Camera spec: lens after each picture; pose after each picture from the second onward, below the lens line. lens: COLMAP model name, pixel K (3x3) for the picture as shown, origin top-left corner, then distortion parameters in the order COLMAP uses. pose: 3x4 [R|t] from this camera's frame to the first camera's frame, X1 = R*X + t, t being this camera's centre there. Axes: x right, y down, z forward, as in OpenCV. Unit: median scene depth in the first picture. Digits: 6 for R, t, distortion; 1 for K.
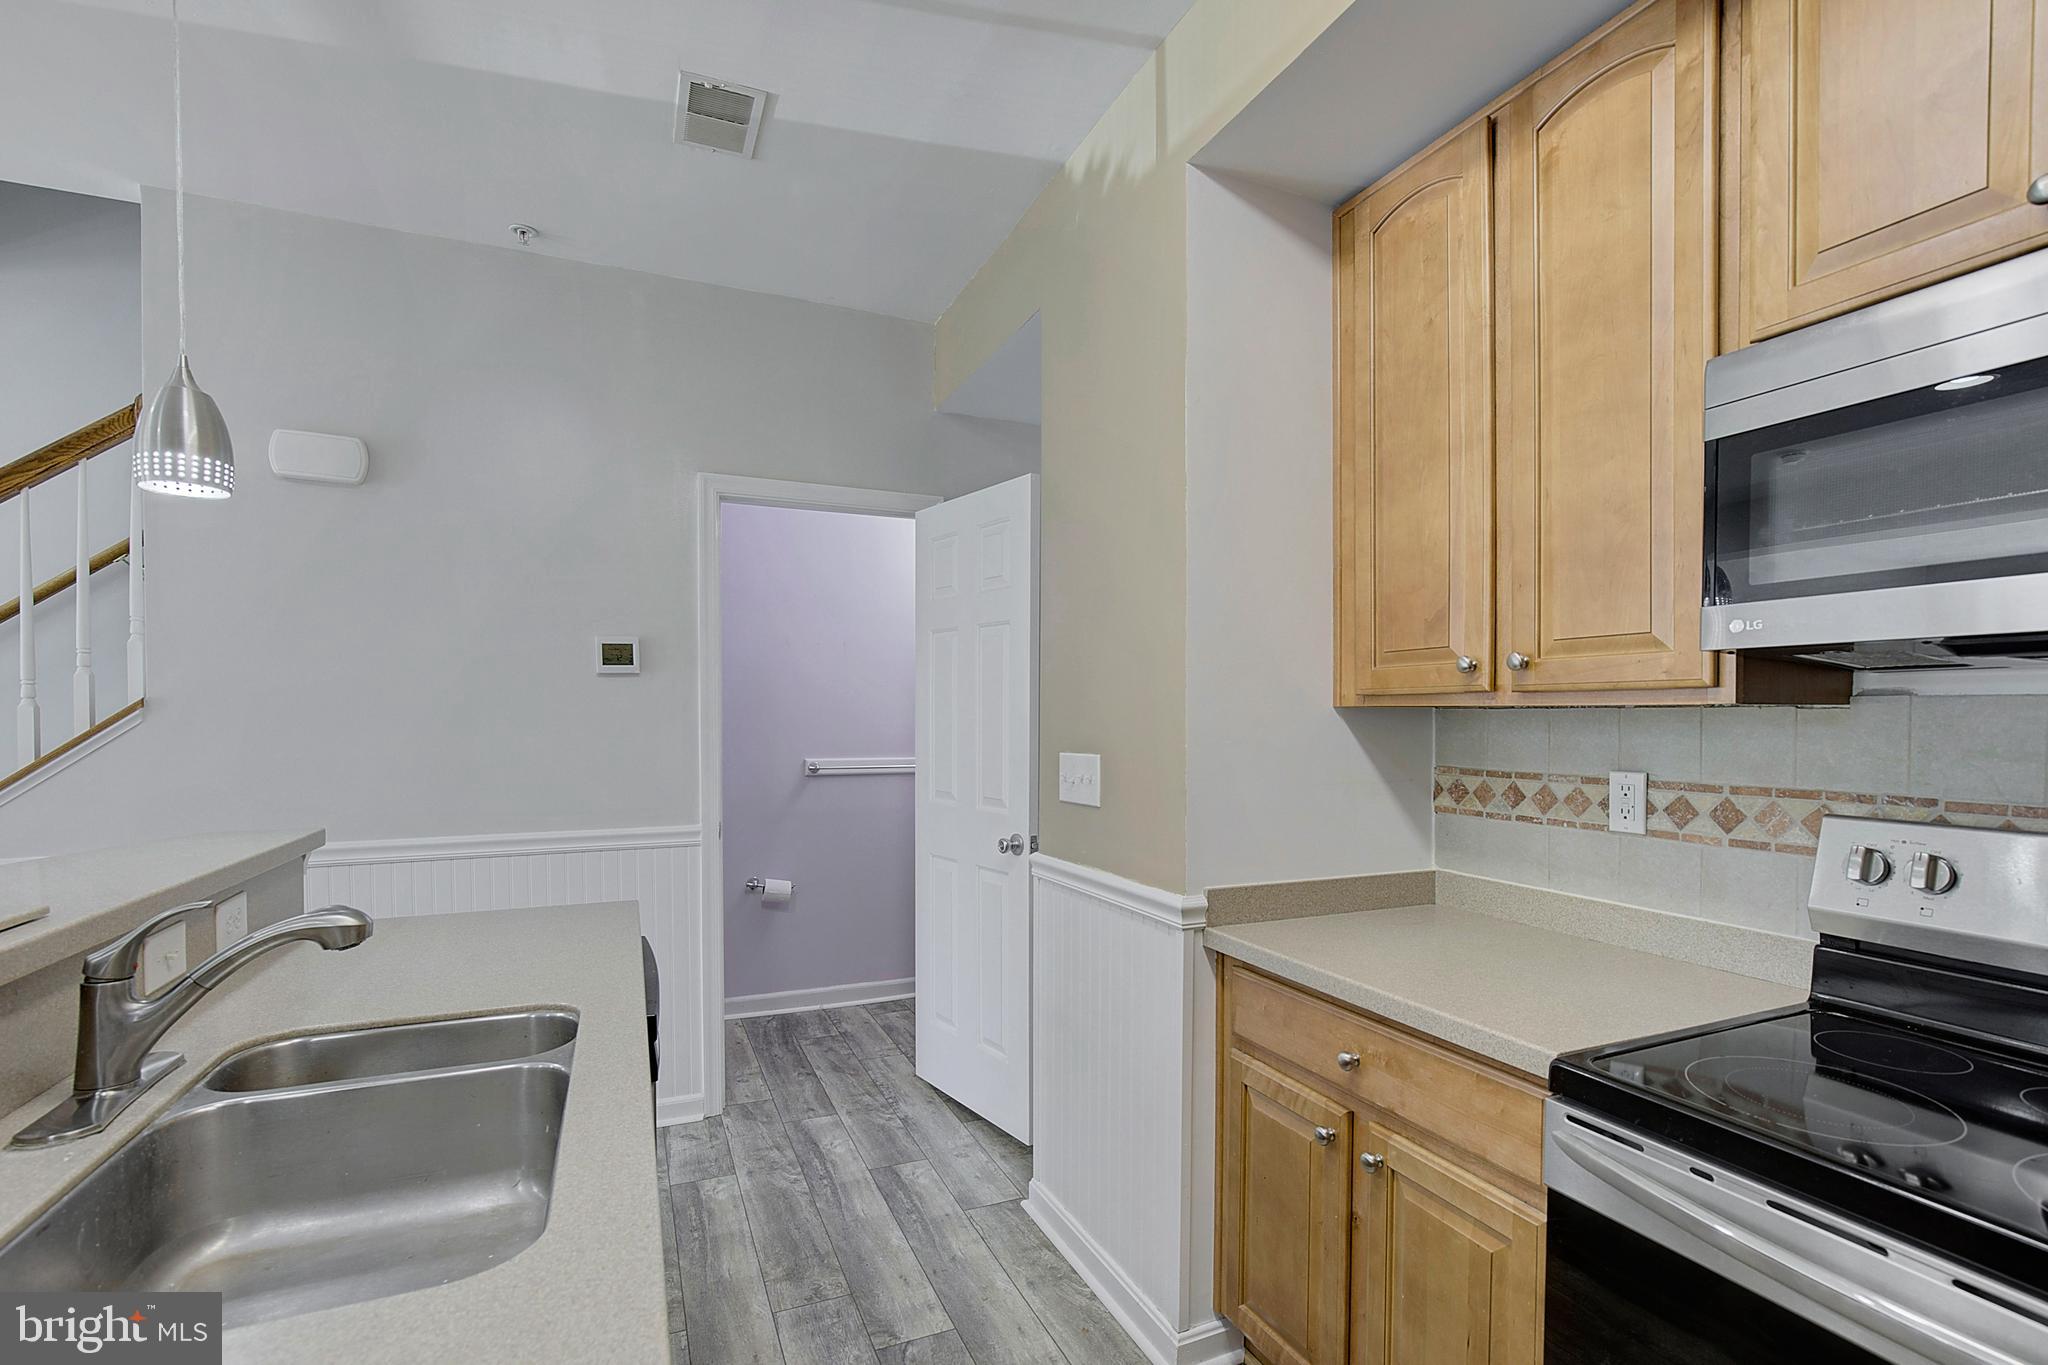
lens RADIAL K [[960.2, 0, 1053.3], [0, 960.2, 737.5], [0, 0, 1]] dist [-0.020534, 0.008328]
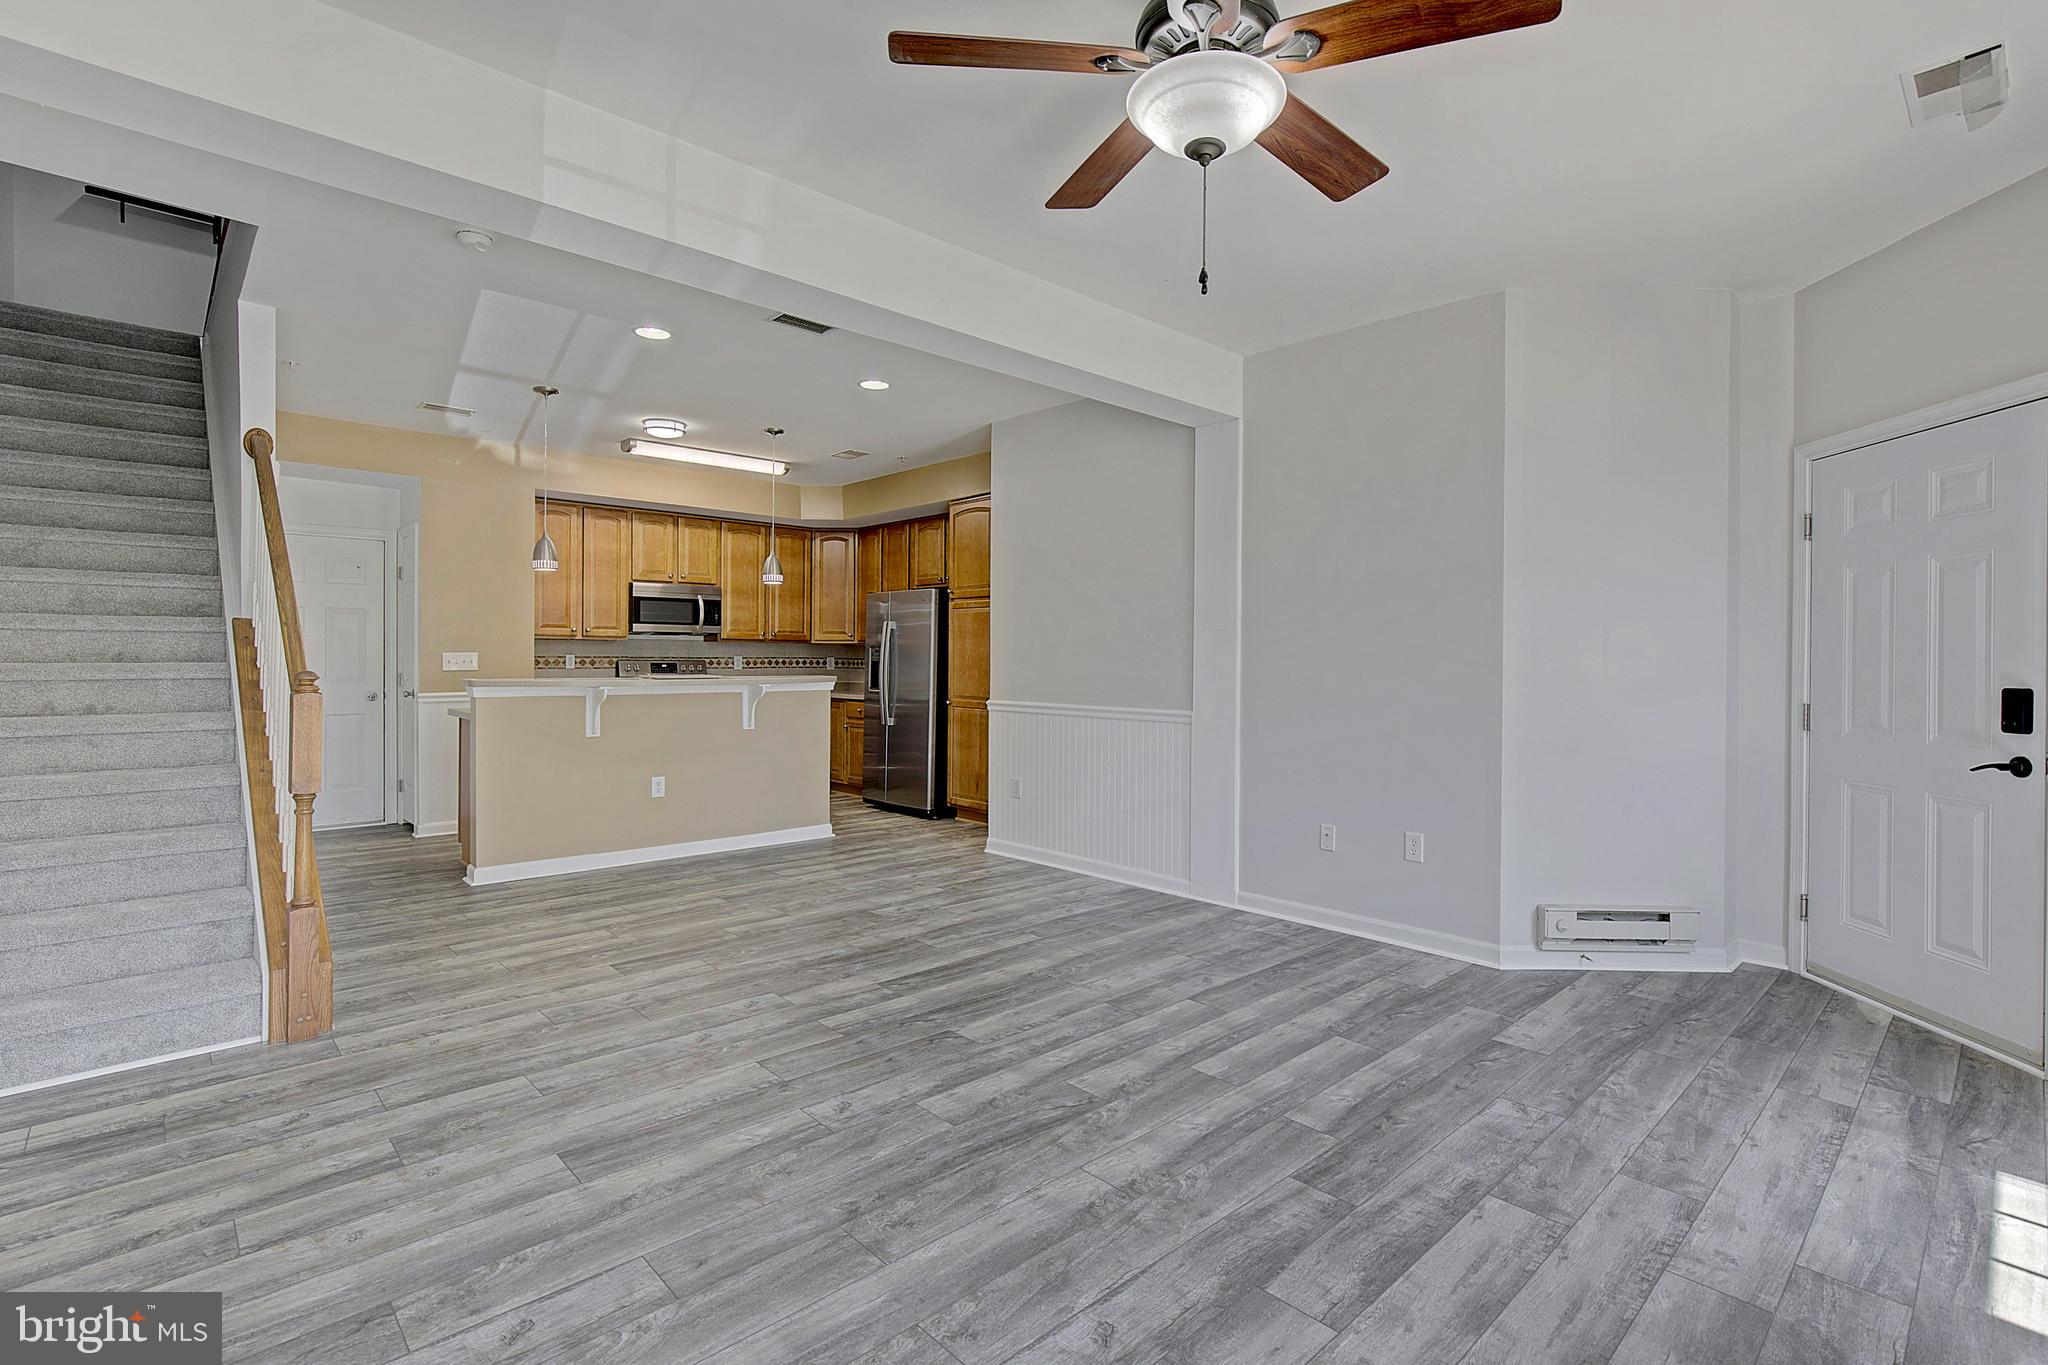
lens RADIAL K [[960.2, 0, 1048.4], [0, 960.2, 666.6], [0, 0, 1]] dist [-0.020534, 0.008328]
pose [[-0.339047, -0.012839, 0.940682, -3.700550], [0.016829, 0.999664, 0.019710, 0.036075], [-0.940619, 0.022513, -0.338717, 0.371085]]
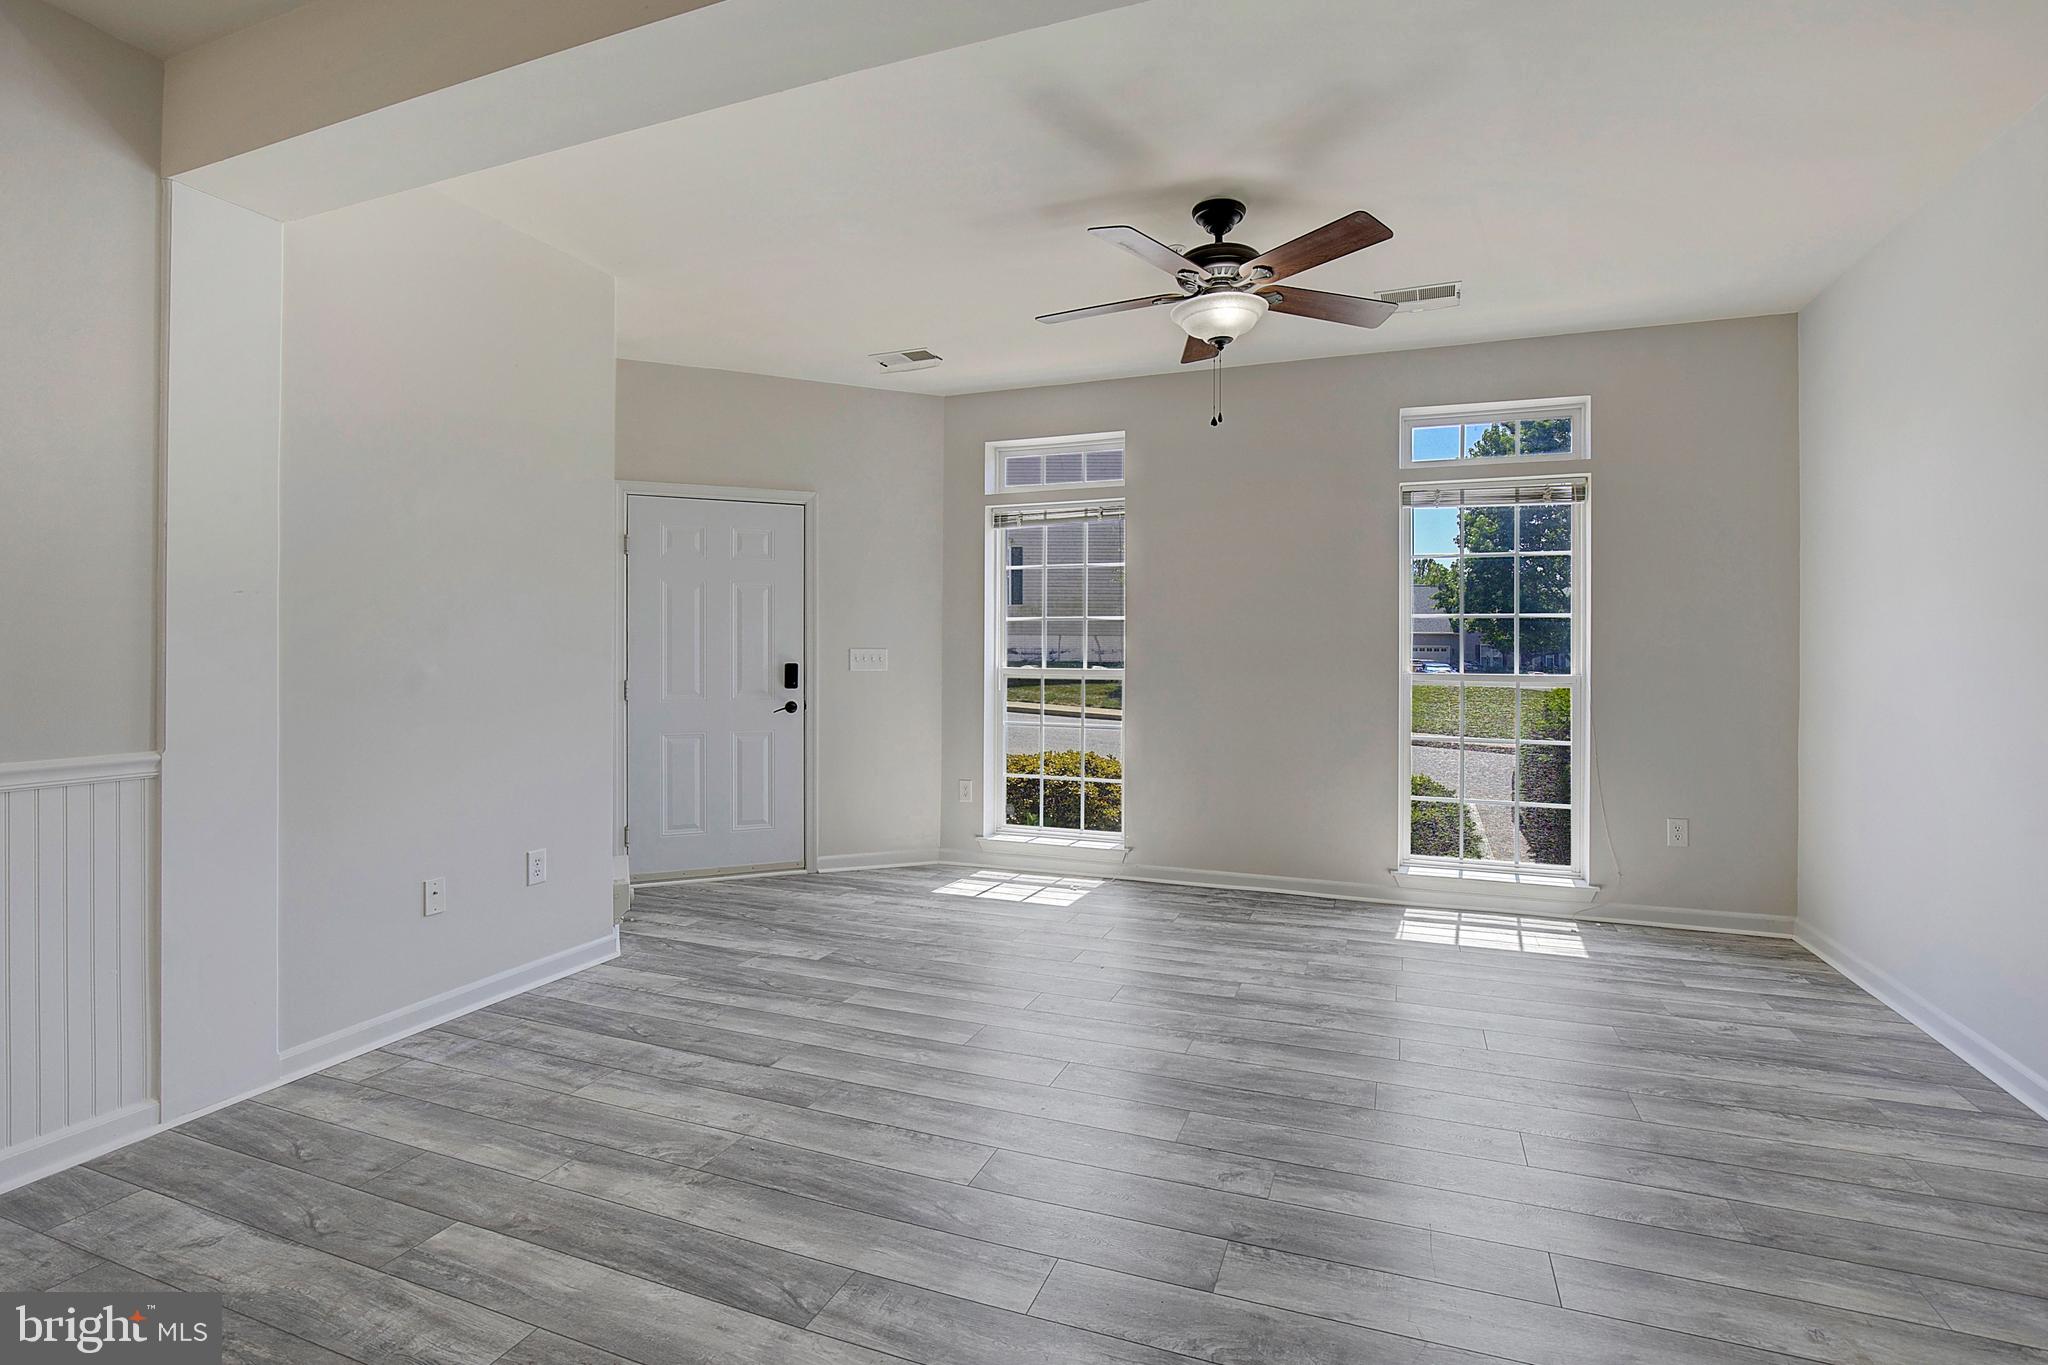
lens RADIAL K [[960.2, 0, 1028.7], [0, 960.2, 652.0], [0, 0, 1]] dist [-0.020534, 0.008328]
pose [[-0.714787, -0.004440, -0.699328, -1.447131], [-0.021946, 0.999630, 0.016085, 0.035413], [0.698998, 0.026845, -0.714619, 0.816362]]
